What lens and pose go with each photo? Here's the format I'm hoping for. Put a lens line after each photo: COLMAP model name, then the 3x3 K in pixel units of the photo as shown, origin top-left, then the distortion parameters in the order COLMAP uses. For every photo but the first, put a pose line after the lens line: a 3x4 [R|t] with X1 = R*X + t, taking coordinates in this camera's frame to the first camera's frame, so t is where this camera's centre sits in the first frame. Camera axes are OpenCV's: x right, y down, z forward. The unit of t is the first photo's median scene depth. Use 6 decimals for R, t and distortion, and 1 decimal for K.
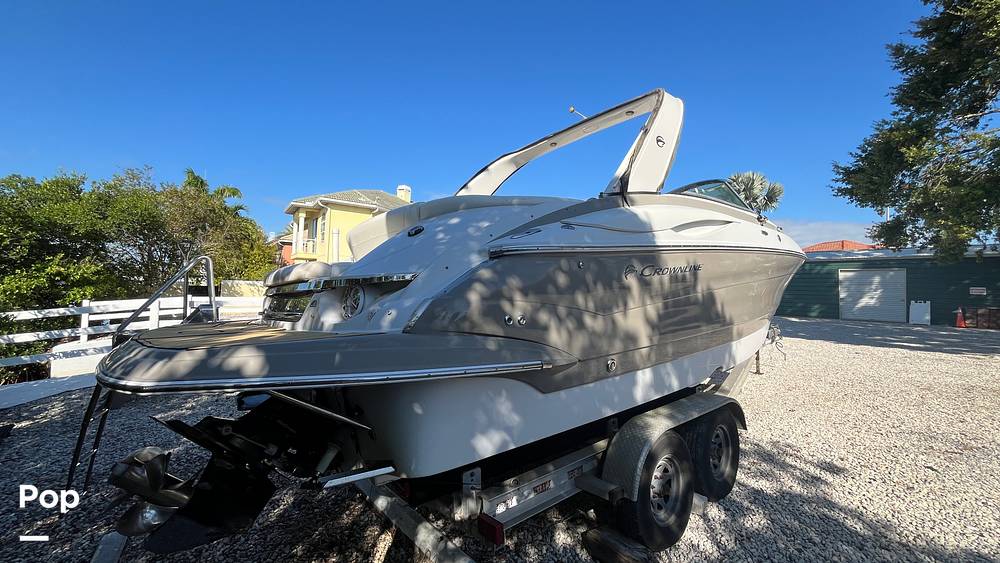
lens RADIAL K [[405.1, 0, 500.0], [0, 405.1, 281.5], [0, 0, 1]] dist [-0.003031, 0.000197]
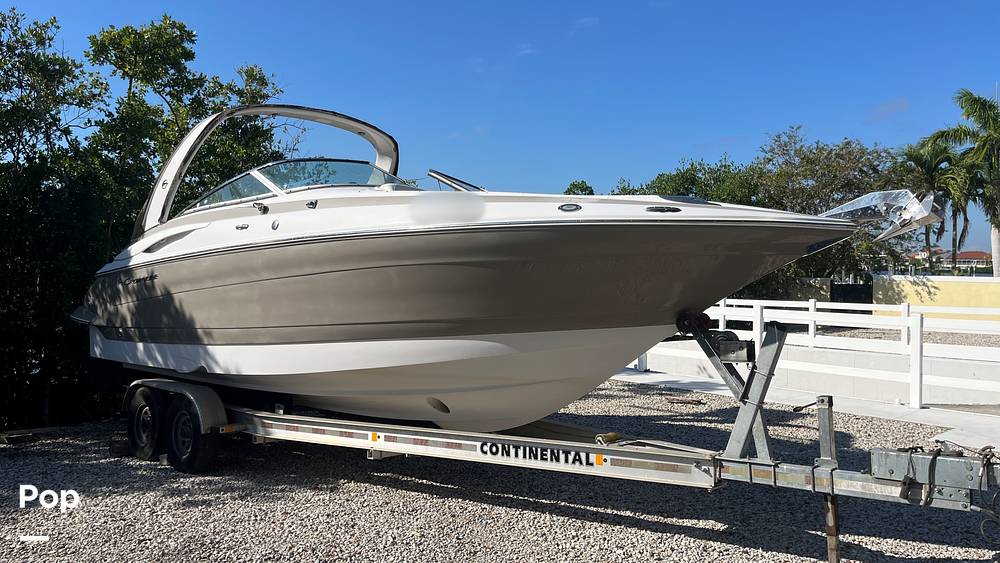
lens RADIAL K [[752.8, 0, 499.7], [0, 752.8, 295.2], [0, 0, 1]] dist [0.066723, -0.092162]
pose [[0.115250, 0.012542, -0.993257, 1.427150], [0.017331, 0.999743, 0.014634, 0.005396], [0.993185, -0.018900, 0.115003, 0.843899]]
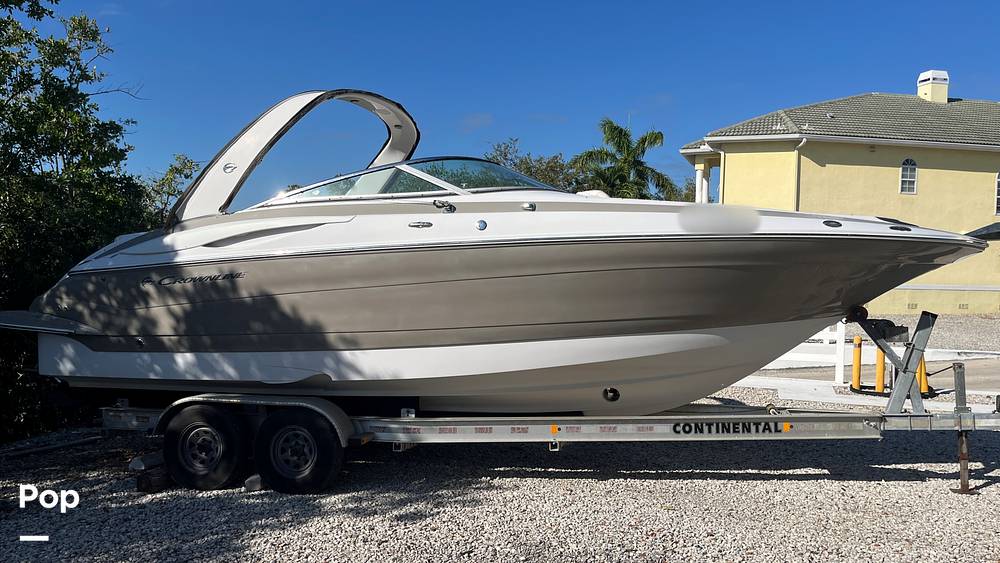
lens RADIAL K [[752.8, 0, 499.7], [0, 752.8, 295.2], [0, 0, 1]] dist [0.066723, -0.092162]
pose [[0.578937, 0.017212, -0.815191, 1.233486], [0.015434, 0.999367, 0.032061, -0.015933], [0.815226, -0.031143, 0.578305, 0.163441]]
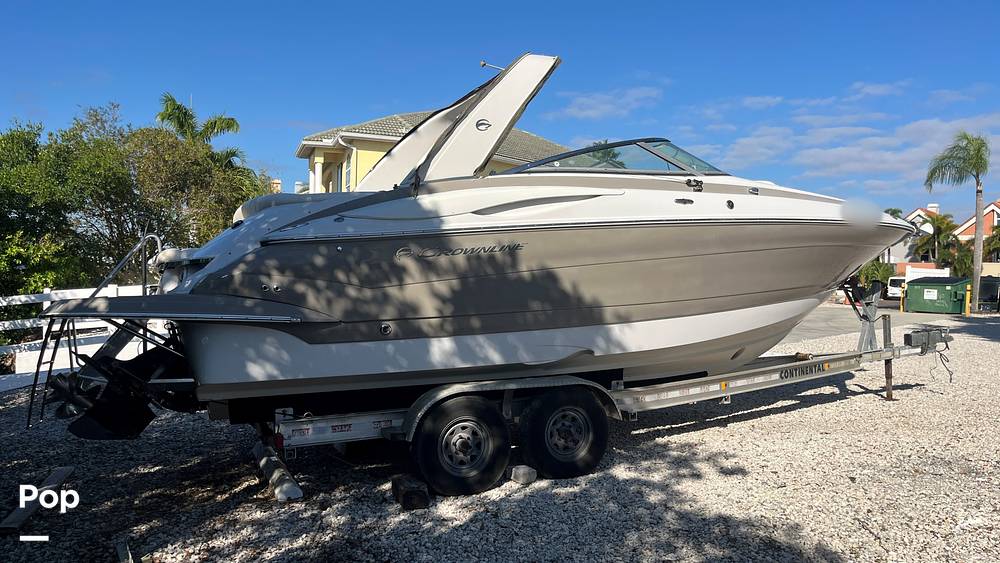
lens RADIAL K [[752.8, 0, 499.7], [0, 752.8, 295.2], [0, 0, 1]] dist [0.066723, -0.092162]
pose [[0.964618, 0.001492, -0.263647, 0.439624], [0.010976, 0.998890, 0.045810, 0.000442], [0.263422, -0.047083, 0.963531, -0.404766]]
